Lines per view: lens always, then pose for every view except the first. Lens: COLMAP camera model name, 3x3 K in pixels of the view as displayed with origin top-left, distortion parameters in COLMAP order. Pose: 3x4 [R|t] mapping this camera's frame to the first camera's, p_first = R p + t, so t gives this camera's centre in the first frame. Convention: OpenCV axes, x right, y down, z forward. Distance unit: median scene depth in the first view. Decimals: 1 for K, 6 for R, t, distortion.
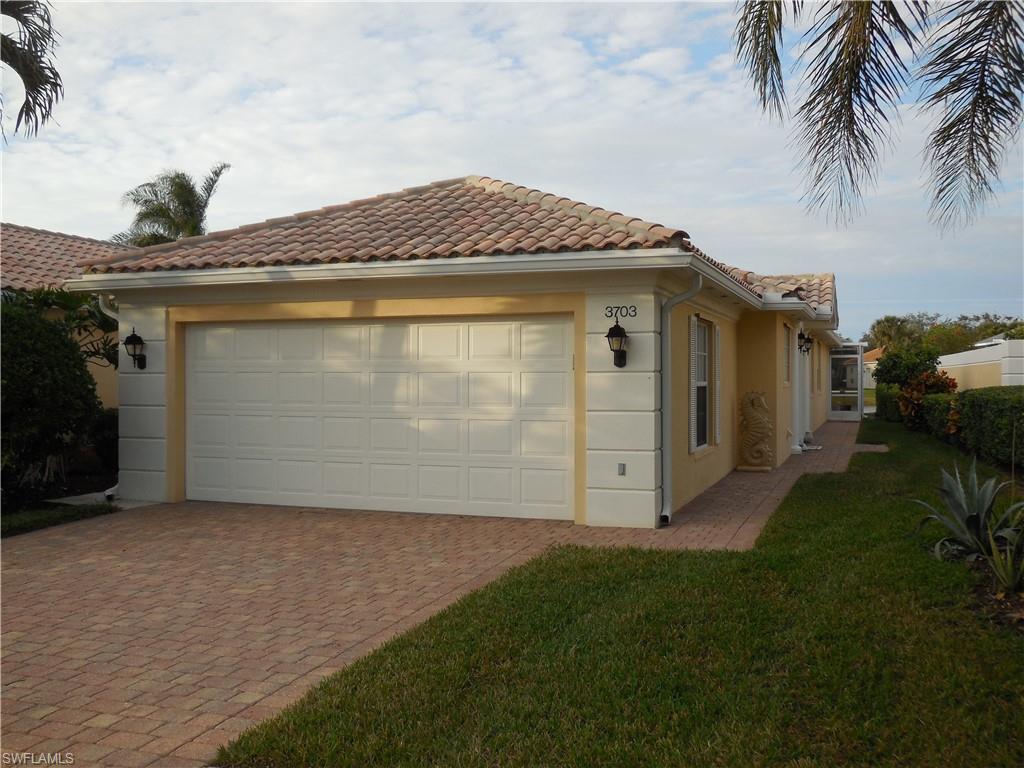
lens RADIAL K [[1015.4, 0, 512.0], [0, 1015.4, 384.0], [0, 0, 1]] dist [-0.007651, -0.011212]
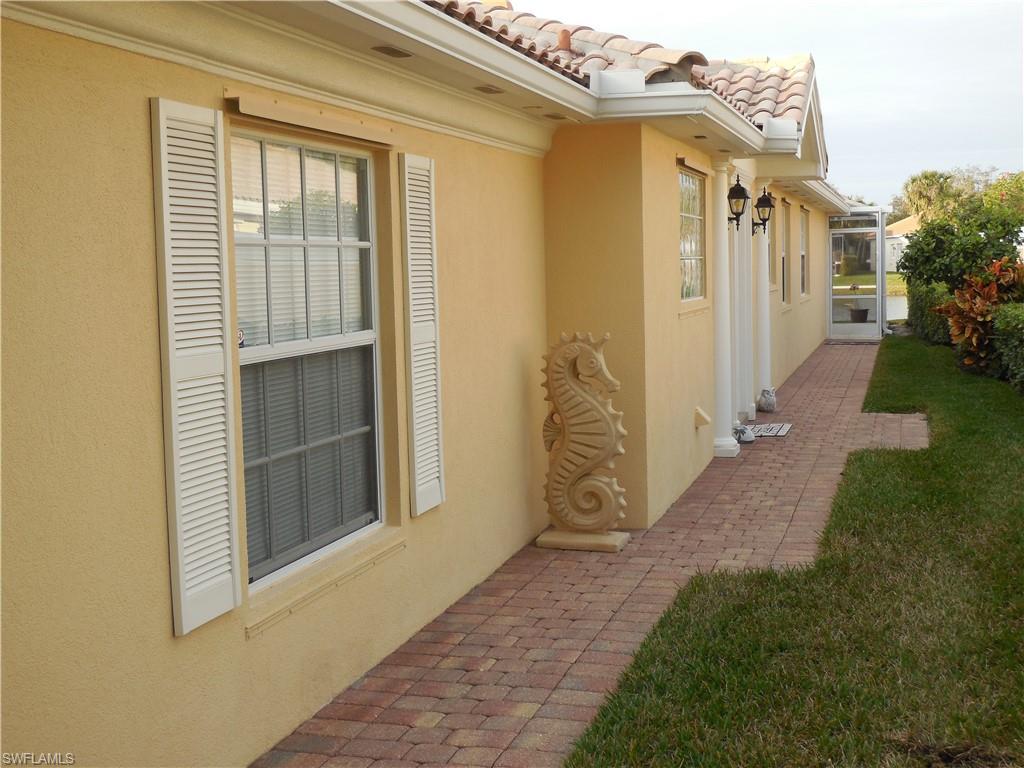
lens RADIAL K [[1352.3, 0, 512.0], [0, 1352.3, 384.0], [0, 0, 1]] dist [0.007655, -0.040469]
pose [[0.998007, -0.027584, 0.056755, 0.124420], [0.022861, 0.996349, 0.082253, -0.011629], [-0.058817, -0.080791, 0.994994, 0.336451]]
